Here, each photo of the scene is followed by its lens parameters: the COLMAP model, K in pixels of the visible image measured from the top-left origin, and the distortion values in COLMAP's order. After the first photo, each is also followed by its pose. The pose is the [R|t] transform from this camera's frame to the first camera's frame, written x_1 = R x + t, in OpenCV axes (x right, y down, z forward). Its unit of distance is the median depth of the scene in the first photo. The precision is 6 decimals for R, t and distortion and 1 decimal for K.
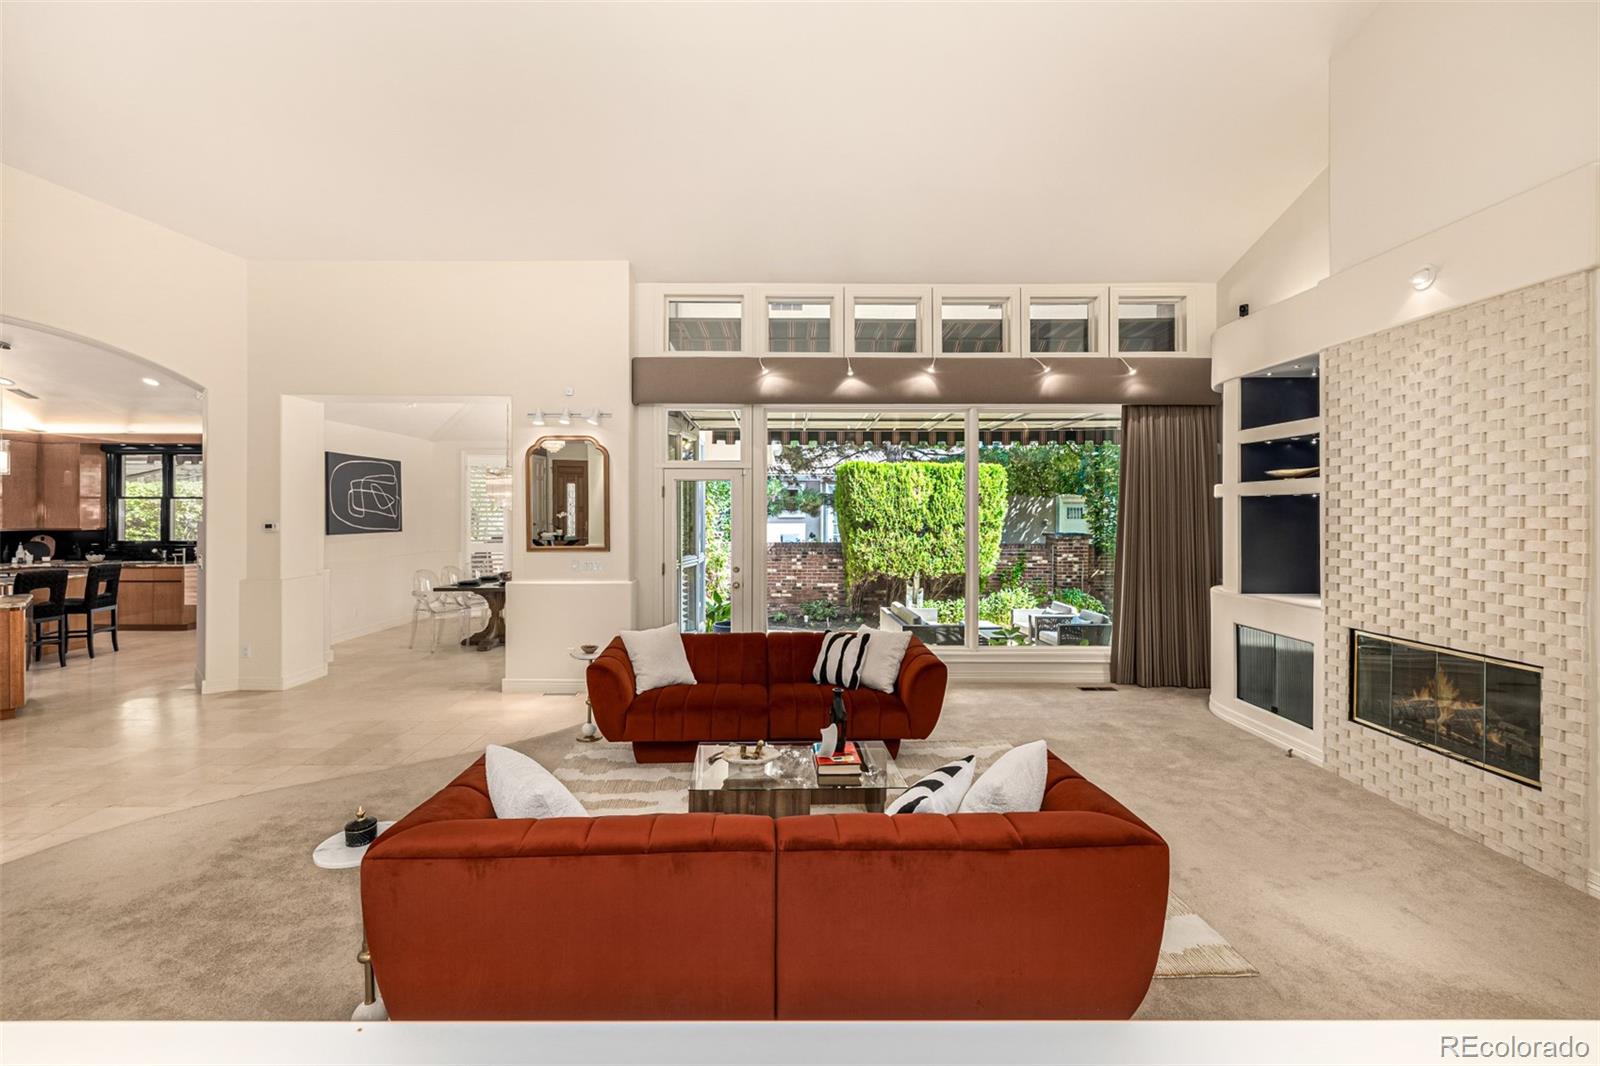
lens RADIAL K [[678.0, 0, 795.8], [0, 678.0, 516.8], [0, 0, 1]] dist [-0.008579, -0.000770]
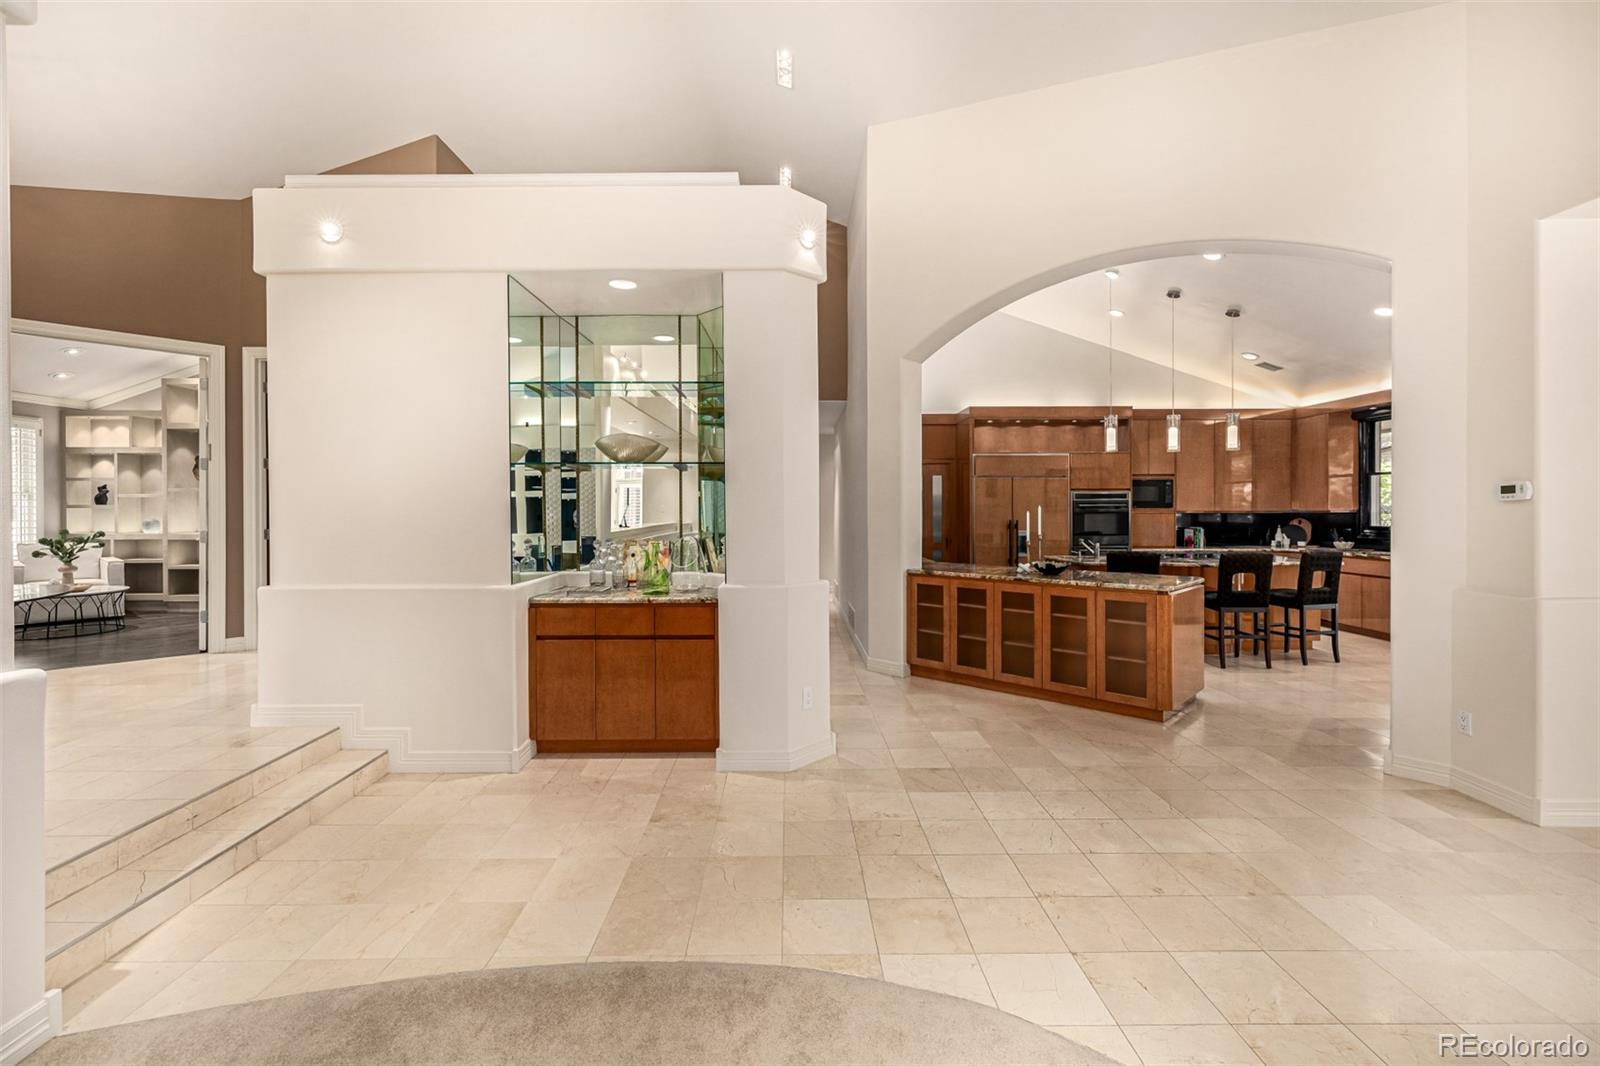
lens RADIAL K [[678.0, 0, 797.7], [0, 678.0, 519.0], [0, 0, 1]] dist [-0.008579, -0.000770]
pose [[-0.003140, 0.008612, -0.999958, -0.181587], [-0.000865, 0.999963, 0.008614, 0.021452], [0.999995, 0.000892, -0.003133, 0.307986]]
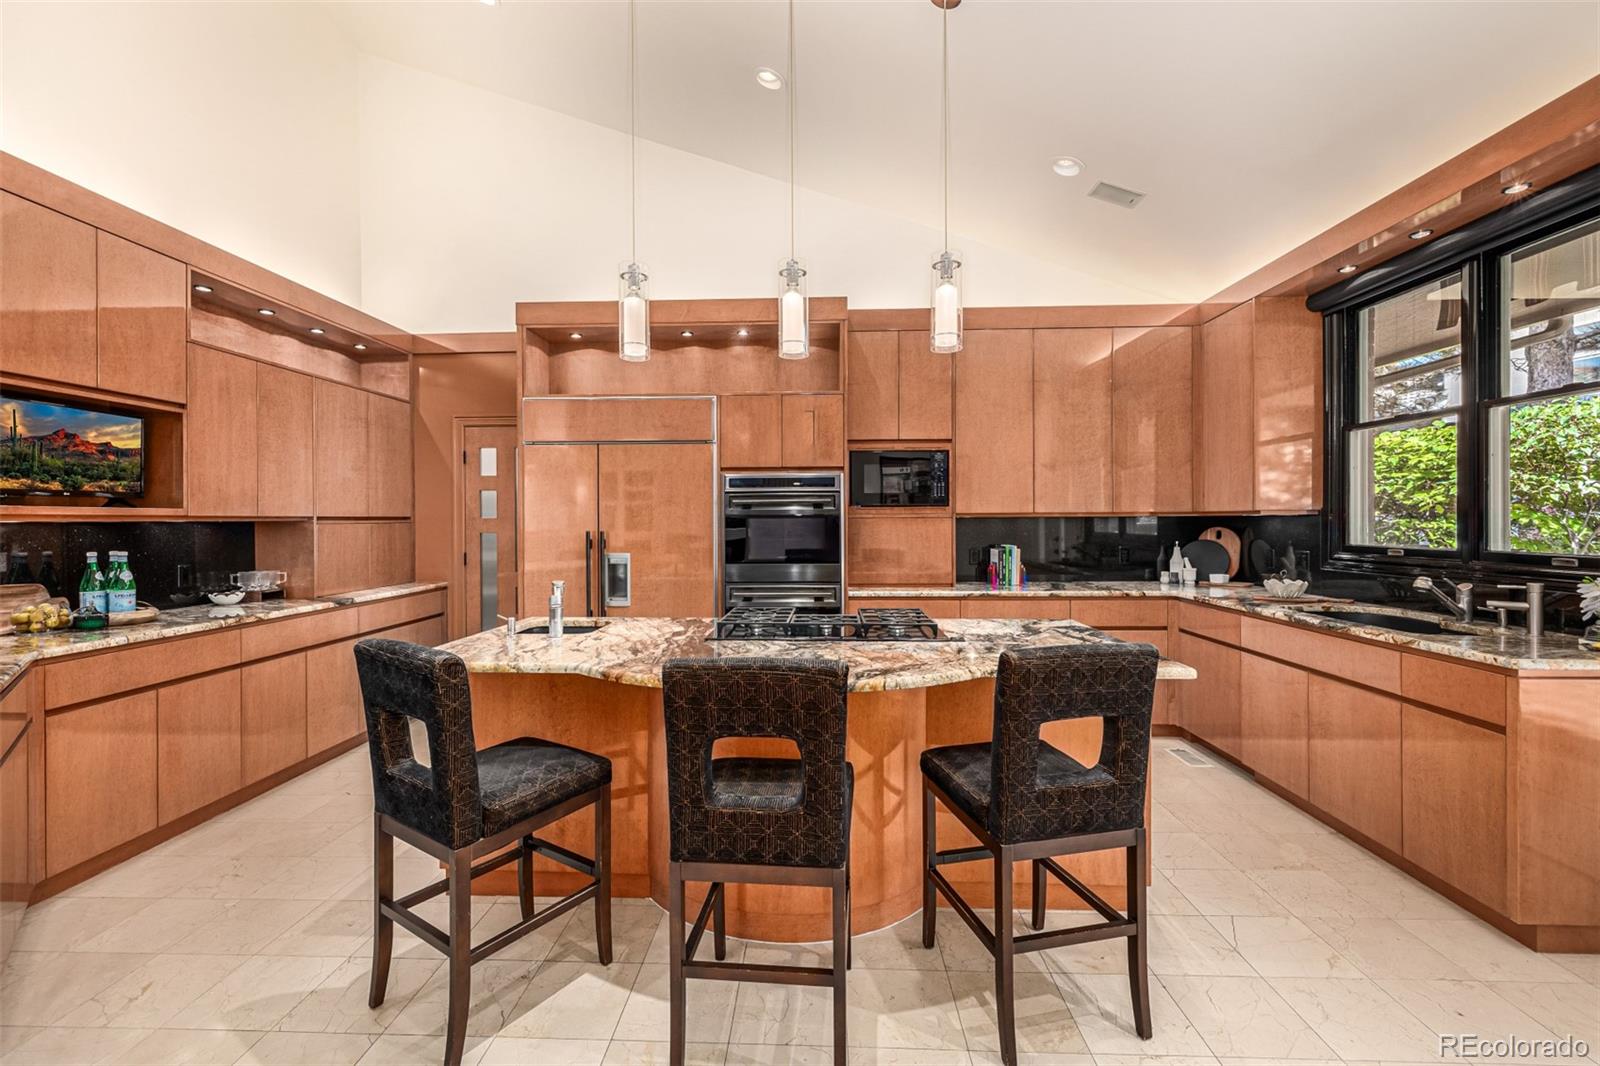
lens RADIAL K [[678.0, 0, 792.8], [0, 678.0, 516.6], [0, 0, 1]] dist [-0.008579, -0.000770]
pose [[-0.059373, -0.005744, -0.998219, -0.655370], [0.001225, 0.999982, -0.005827, 0.023069], [0.998235, -0.001569, -0.059365, 0.754520]]
